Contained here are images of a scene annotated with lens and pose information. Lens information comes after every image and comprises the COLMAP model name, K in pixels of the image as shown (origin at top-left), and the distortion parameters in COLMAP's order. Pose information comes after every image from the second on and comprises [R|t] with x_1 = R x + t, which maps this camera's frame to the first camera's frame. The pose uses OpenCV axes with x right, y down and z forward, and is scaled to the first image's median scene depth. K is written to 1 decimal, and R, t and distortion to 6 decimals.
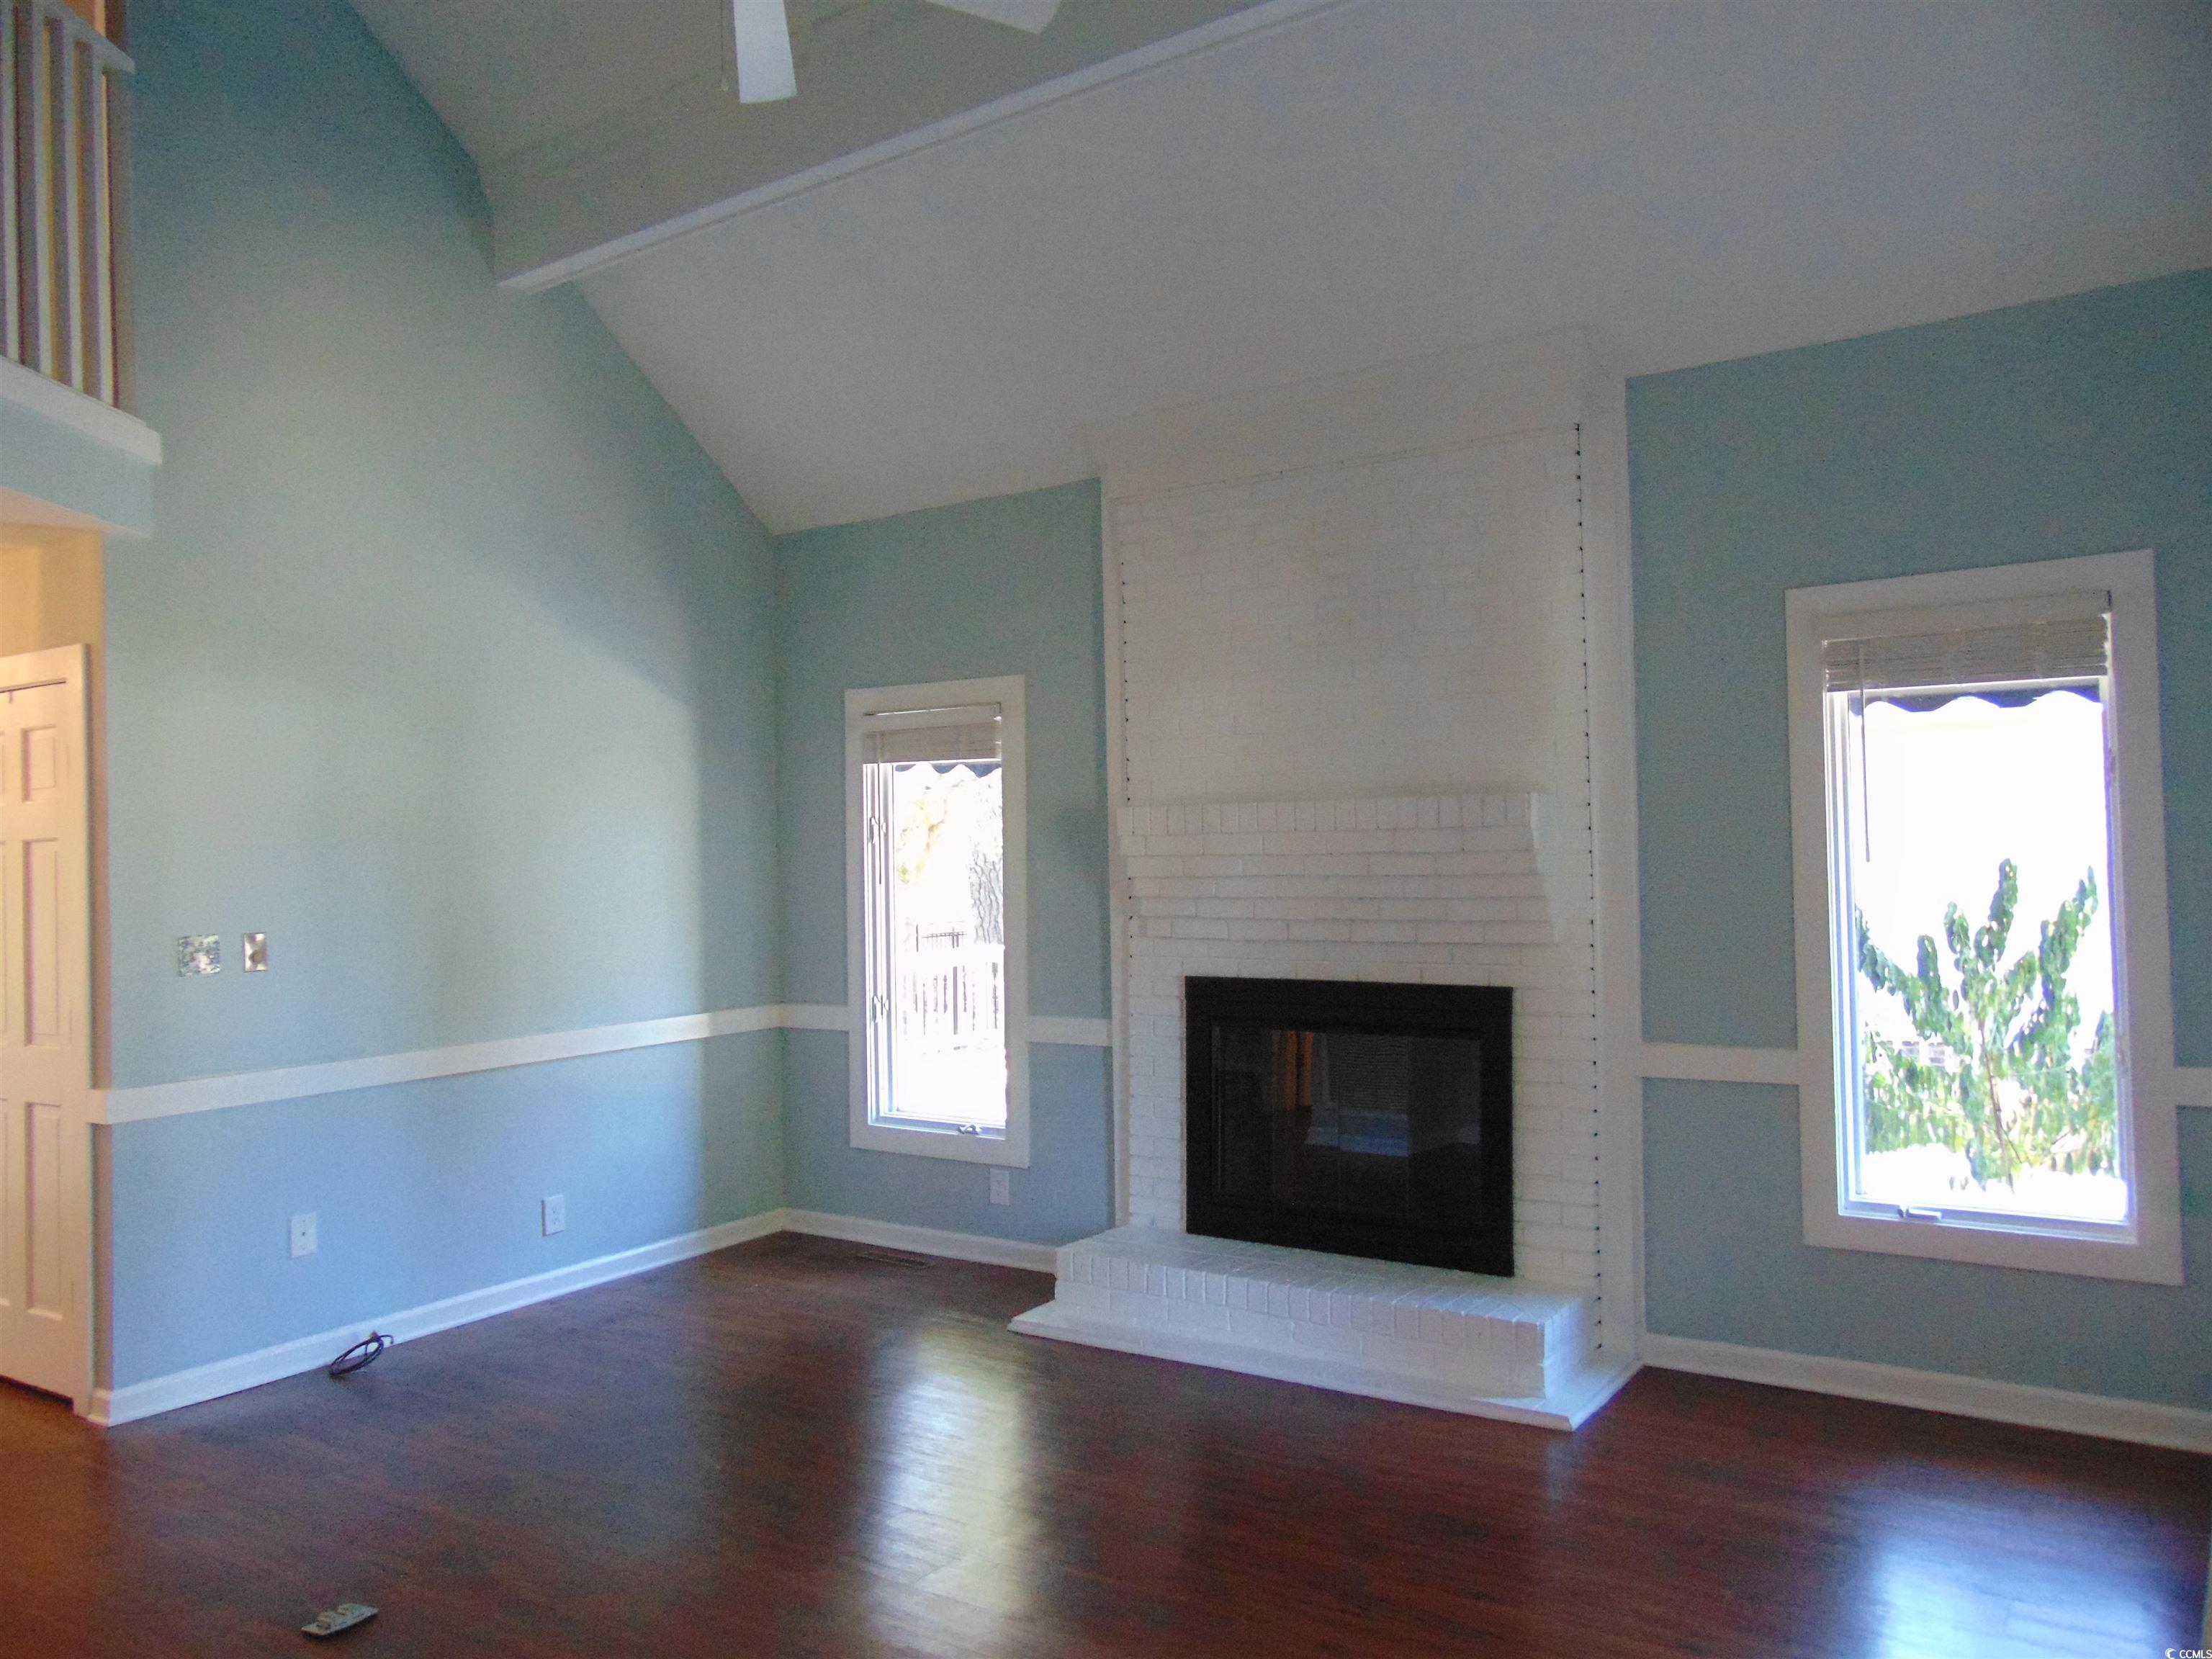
lens RADIAL K [[1601.4, 0, 1106.0], [0, 1601.4, 829.5], [0, 0, 1]] dist [-0.032425, 0.043500]
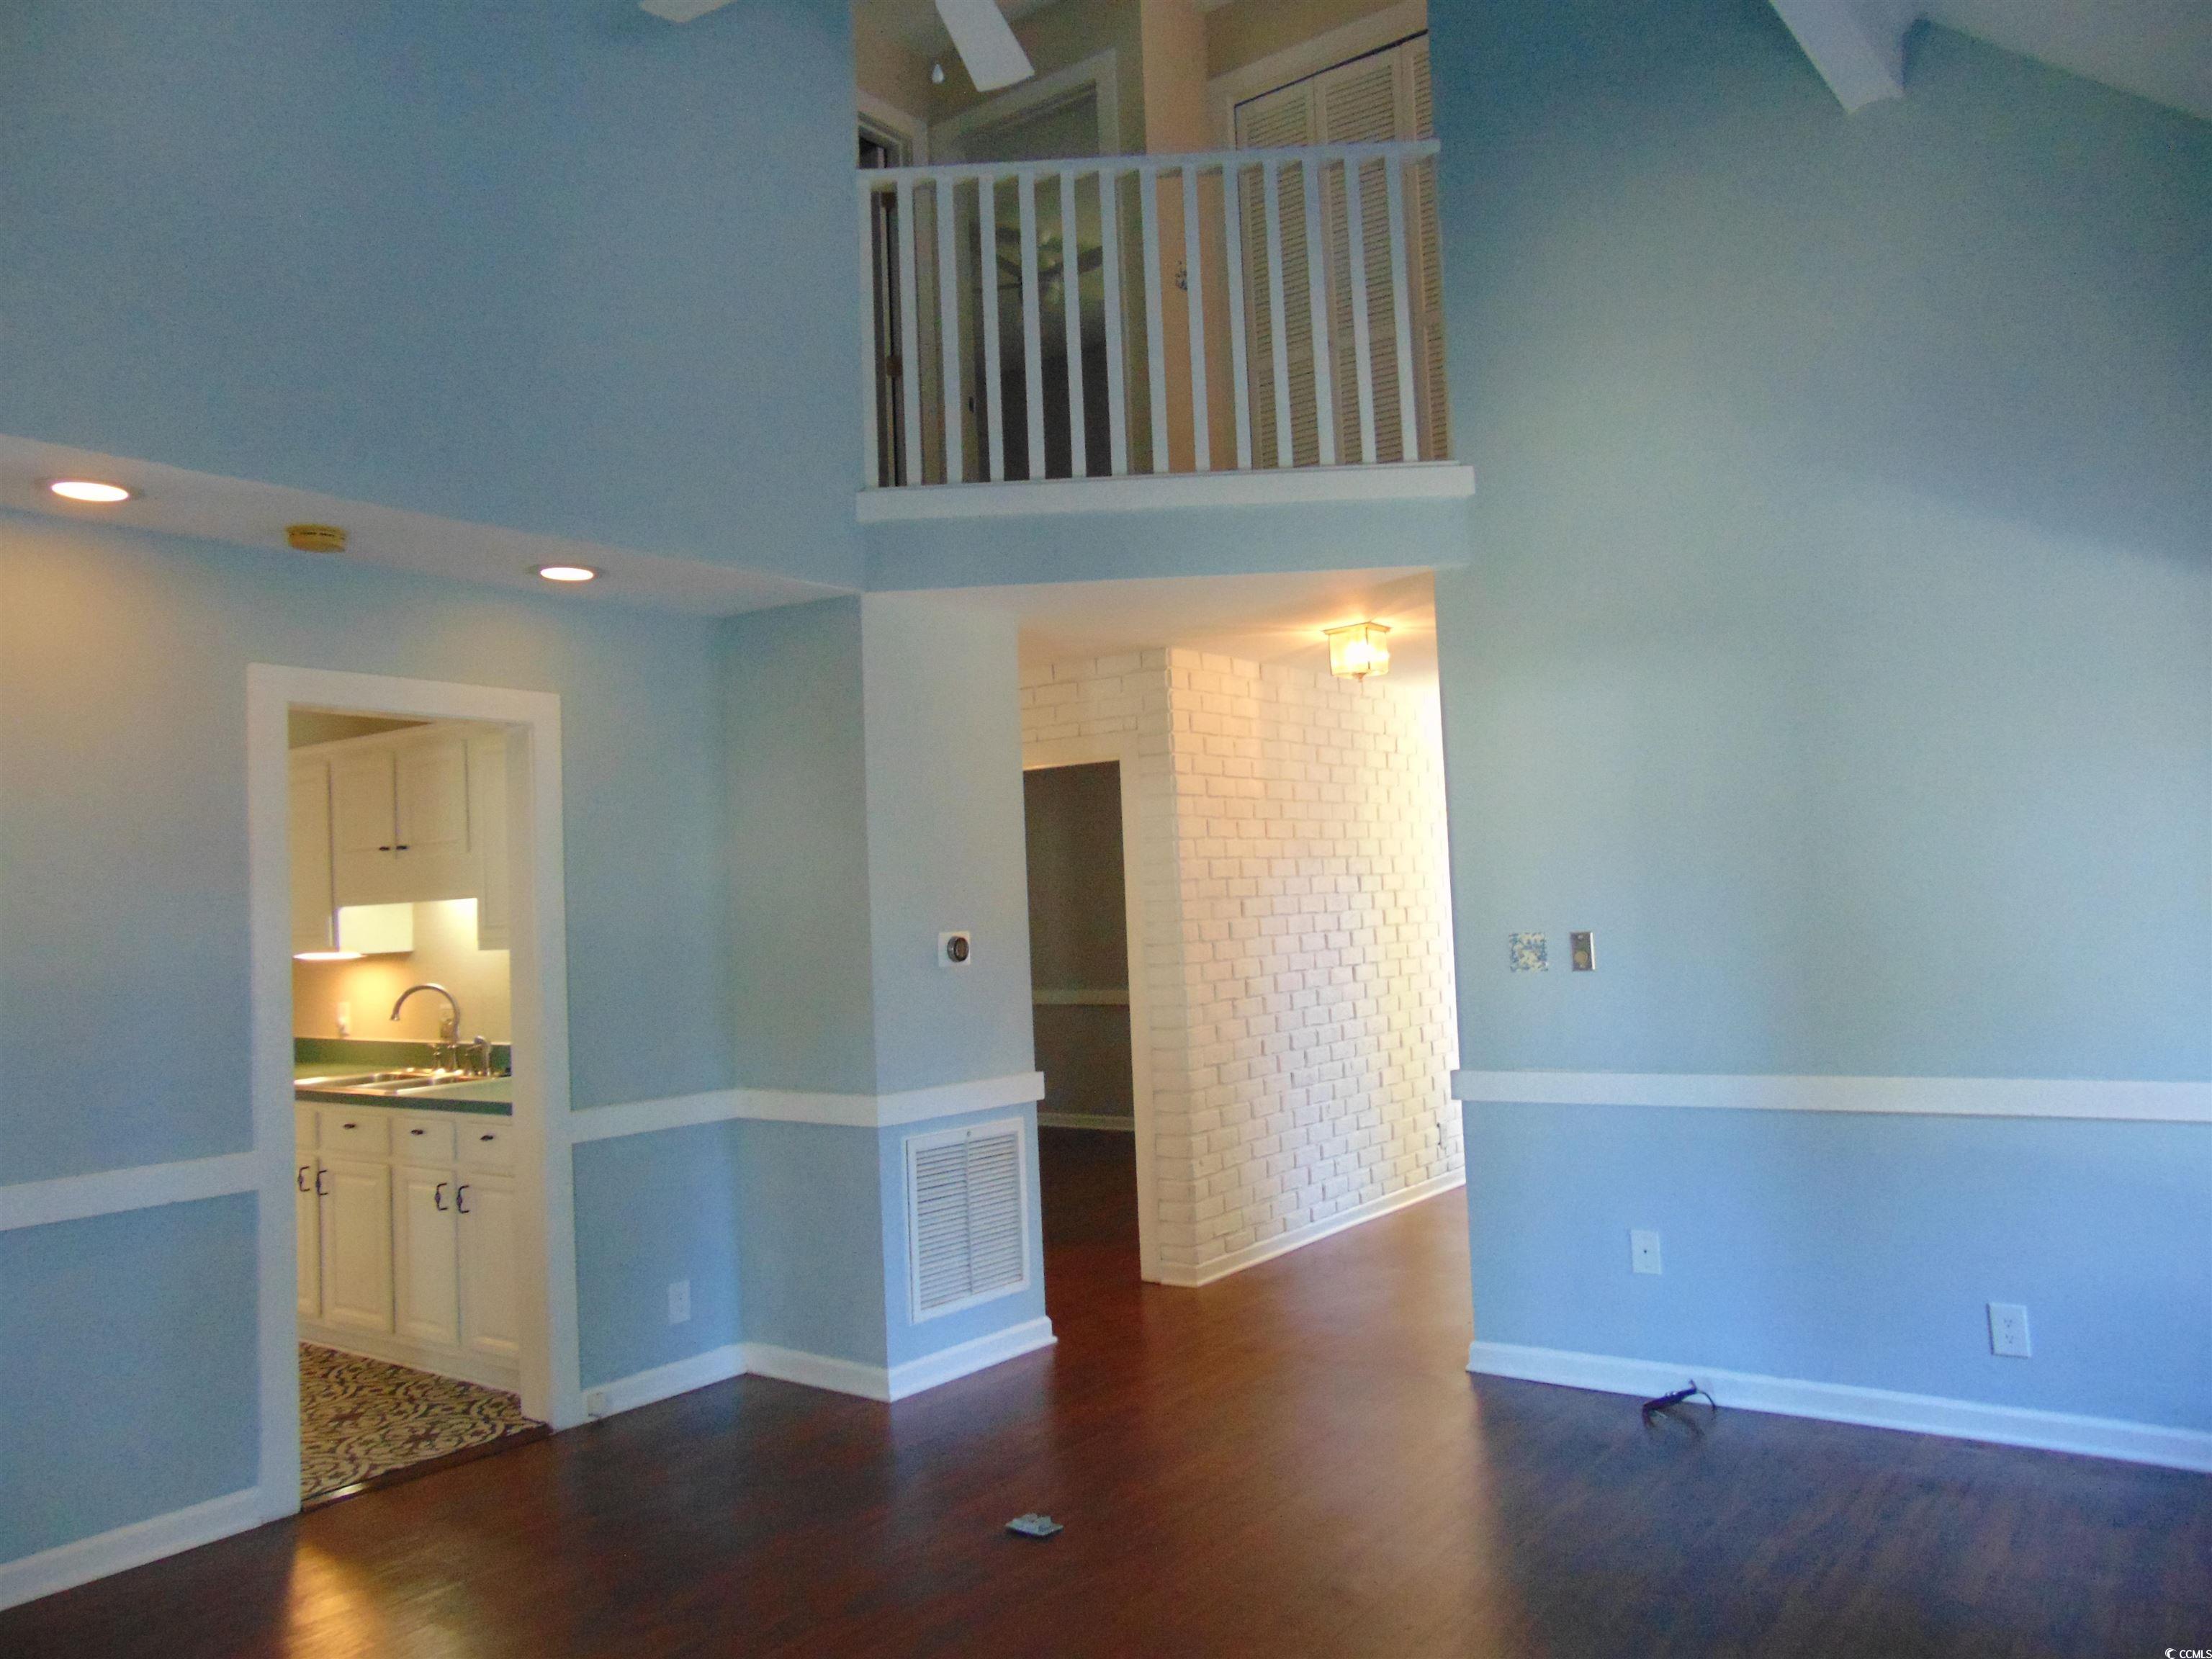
lens RADIAL K [[1601.4, 0, 1106.0], [0, 1601.4, 829.5], [0, 0, 1]] dist [-0.032425, 0.043500]
pose [[-0.049486, -0.029437, -0.998341, 0.463167], [0.064186, 0.997406, -0.032591, 0.014631], [0.996710, -0.065693, -0.047468, 0.741680]]
